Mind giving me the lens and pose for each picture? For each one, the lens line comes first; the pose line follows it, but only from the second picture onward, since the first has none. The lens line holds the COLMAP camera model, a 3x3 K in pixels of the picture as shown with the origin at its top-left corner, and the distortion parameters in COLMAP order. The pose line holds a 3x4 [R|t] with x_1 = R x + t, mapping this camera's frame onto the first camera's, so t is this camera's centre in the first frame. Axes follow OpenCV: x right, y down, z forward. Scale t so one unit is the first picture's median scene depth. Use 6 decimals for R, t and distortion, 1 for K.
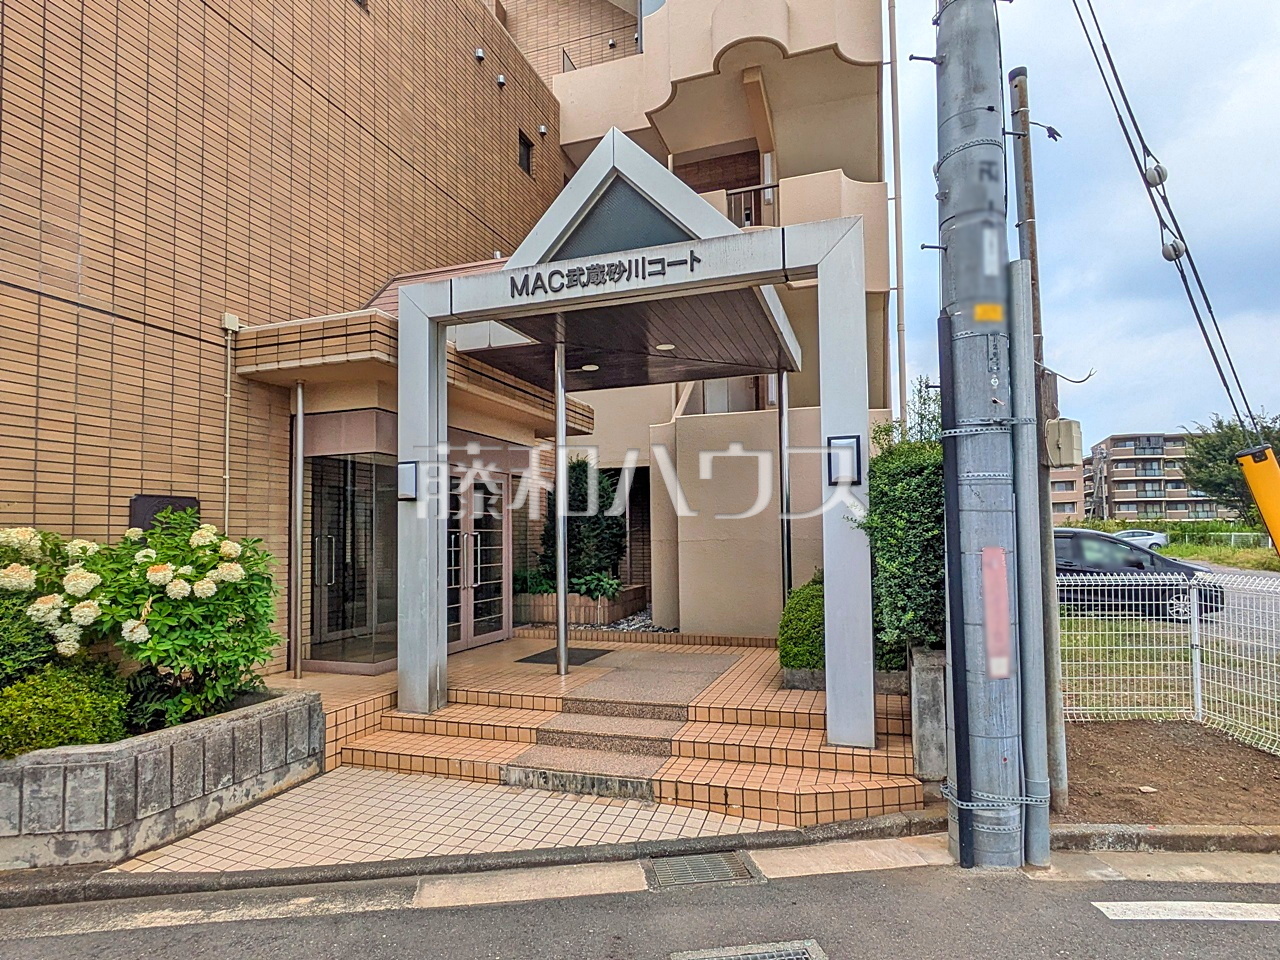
lens RADIAL K [[708.1, 0, 632.9], [0, 708.1, 504.5], [0, 0, 1]] dist [-0.003147, 0.001251]
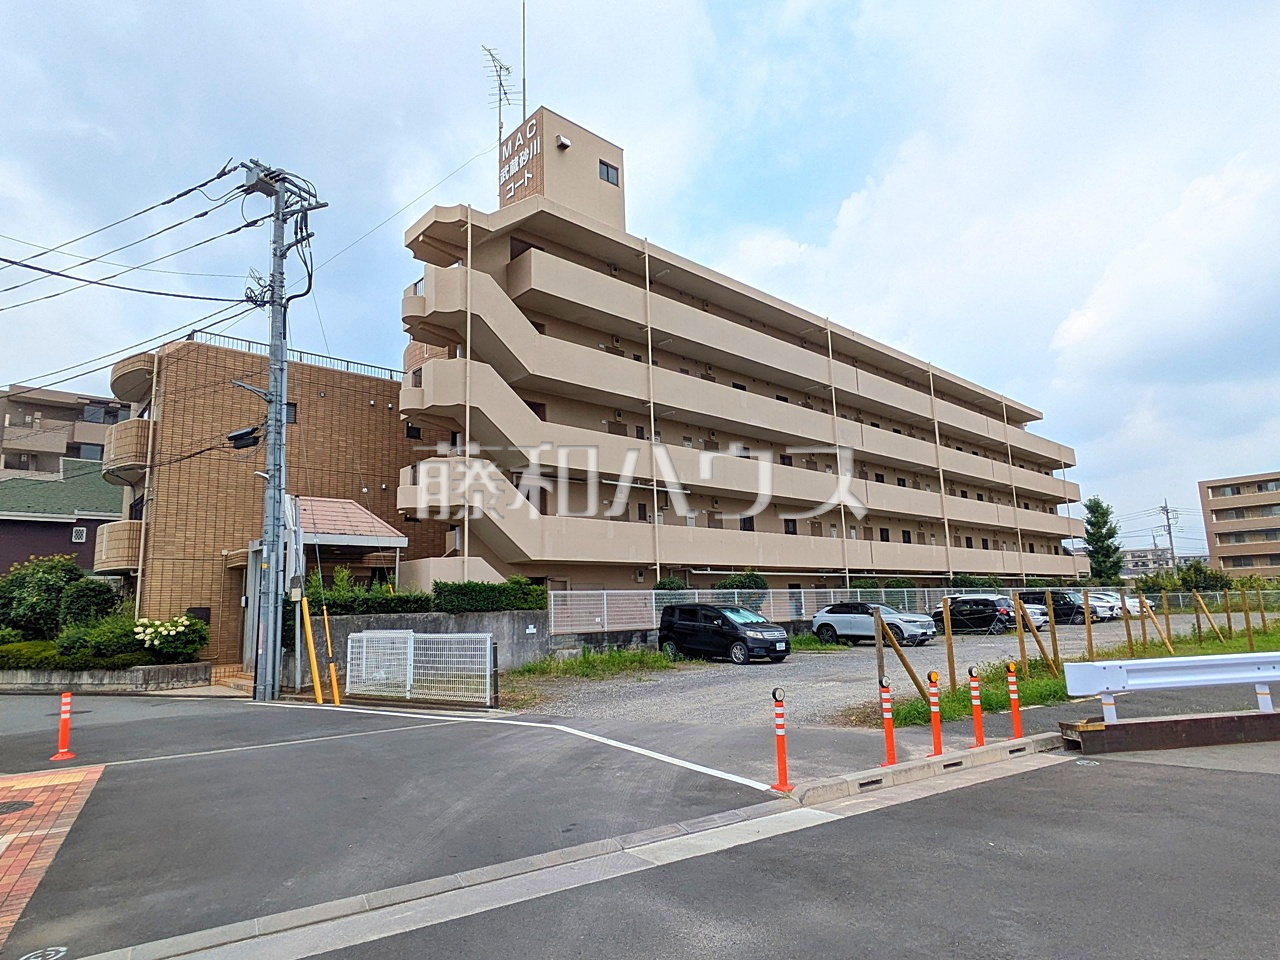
lens RADIAL K [[720.1, 0, 636.3], [0, 720.1, 499.7], [0, 0, 1]] dist [0.003002, 0.000868]
pose [[0.872965, -0.085050, -0.480311, 3.320397], [0.040946, 0.993984, -0.101587, -0.100375], [0.486061, 0.069015, 0.871196, -1.222569]]
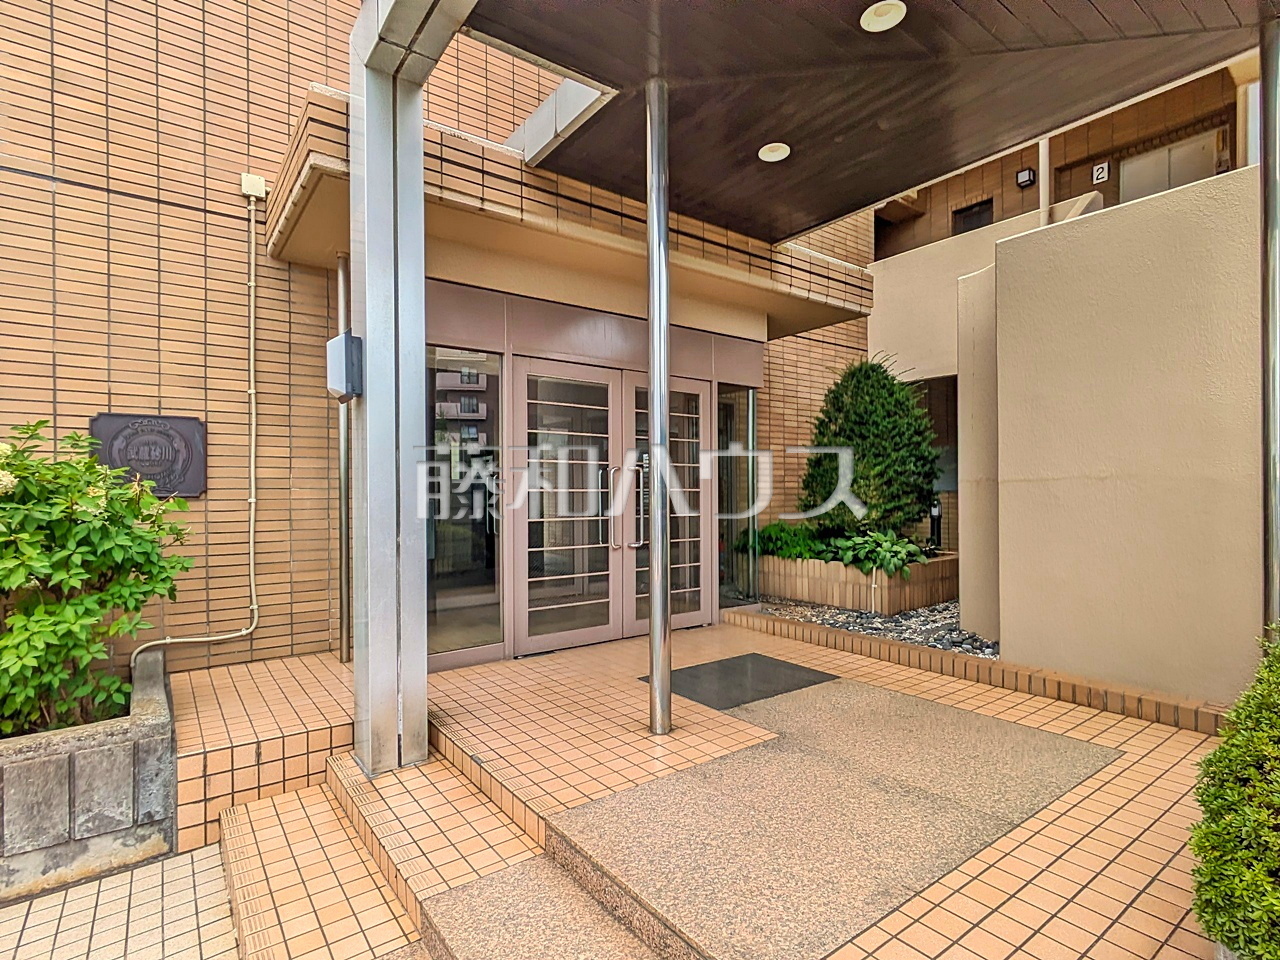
lens RADIAL K [[644.1, 0, 635.1], [0, 644.1, 491.2], [0, 0, 1]] dist [0.000551, 0.000558]
pose [[0.823898, 0.009313, -0.566661, 0.194639], [0.021489, 0.998633, 0.047657, 0.053139], [0.566330, -0.051442, 0.822572, 0.786241]]
